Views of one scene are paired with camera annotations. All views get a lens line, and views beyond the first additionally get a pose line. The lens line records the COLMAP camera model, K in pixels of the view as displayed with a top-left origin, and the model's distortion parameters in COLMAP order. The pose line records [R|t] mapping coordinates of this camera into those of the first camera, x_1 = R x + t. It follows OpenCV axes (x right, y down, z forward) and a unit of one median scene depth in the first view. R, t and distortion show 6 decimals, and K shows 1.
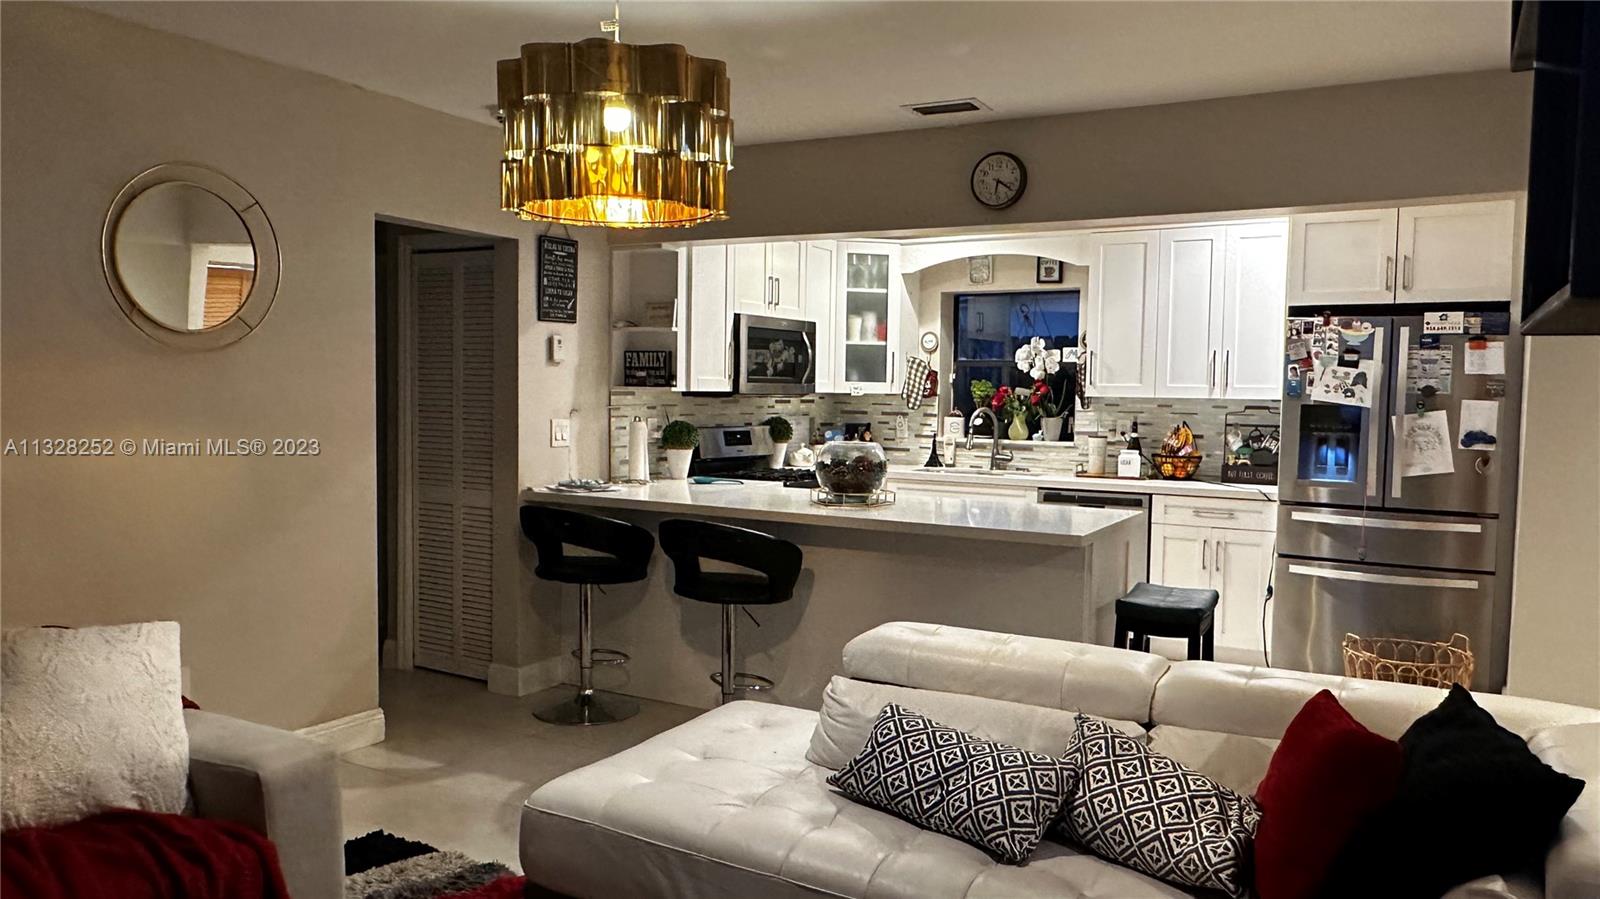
lens RADIAL K [[1134.6, 0, 799.8], [0, 1134.6, 449.9], [0, 0, 1]] dist [-0.002453, -0.002607]
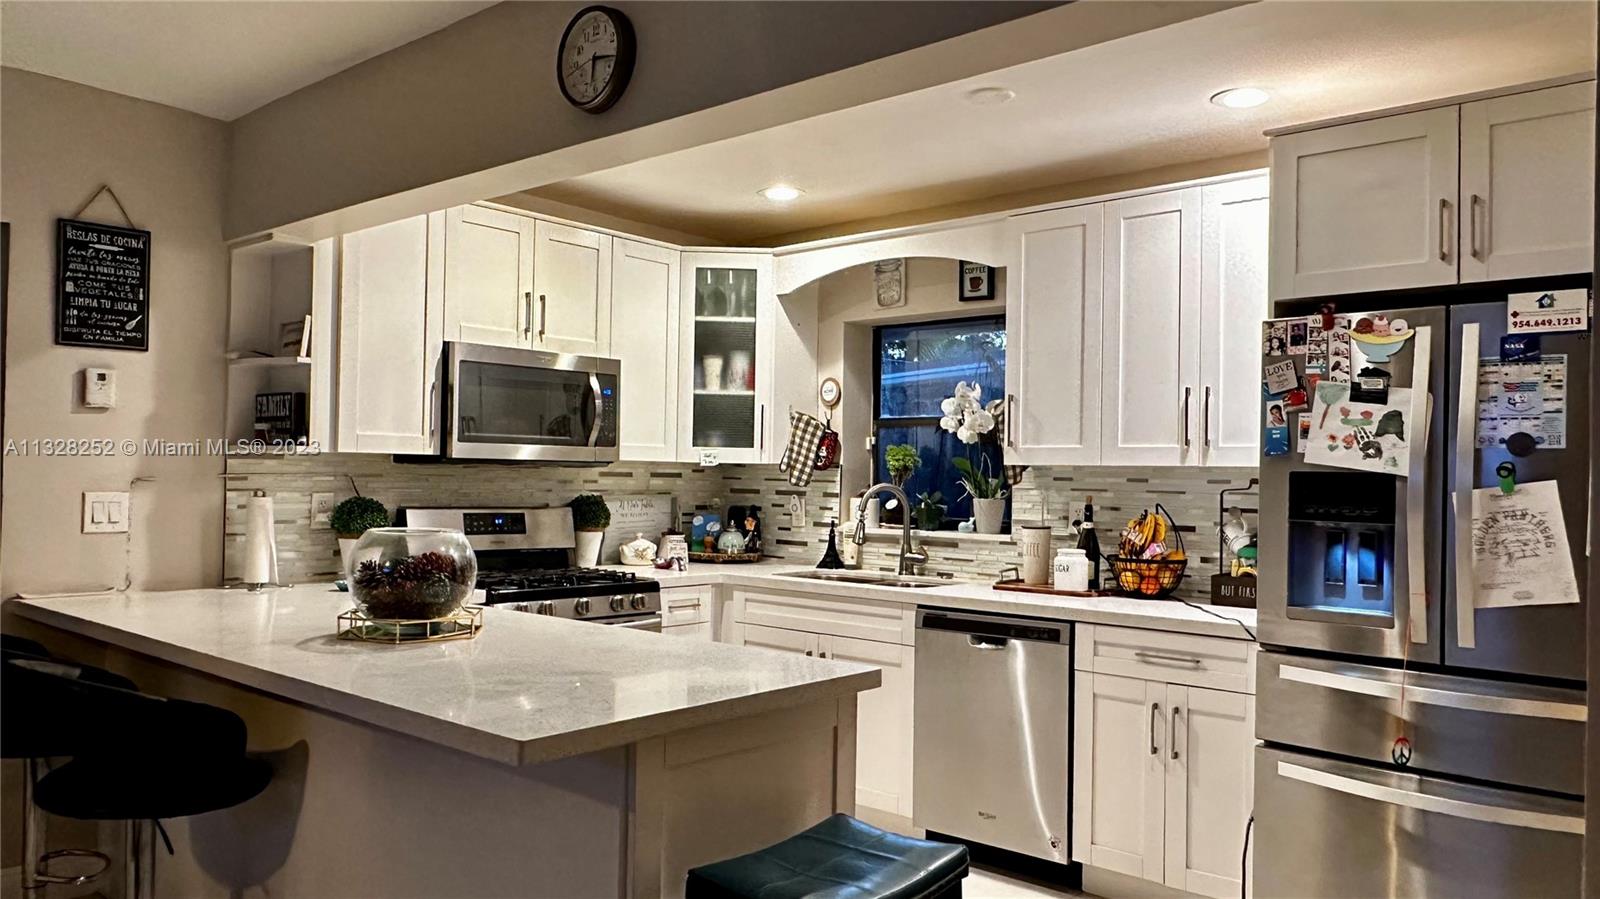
lens RADIAL K [[1134.6, 0, 800.1], [0, 1134.6, 456.0], [0, 0, 1]] dist [-0.002453, -0.002607]
pose [[0.980942, -0.001987, -0.194291, 0.279672], [-0.012351, 0.997288, -0.072558, -0.003808], [0.193909, 0.073575, 0.978257, 0.362207]]
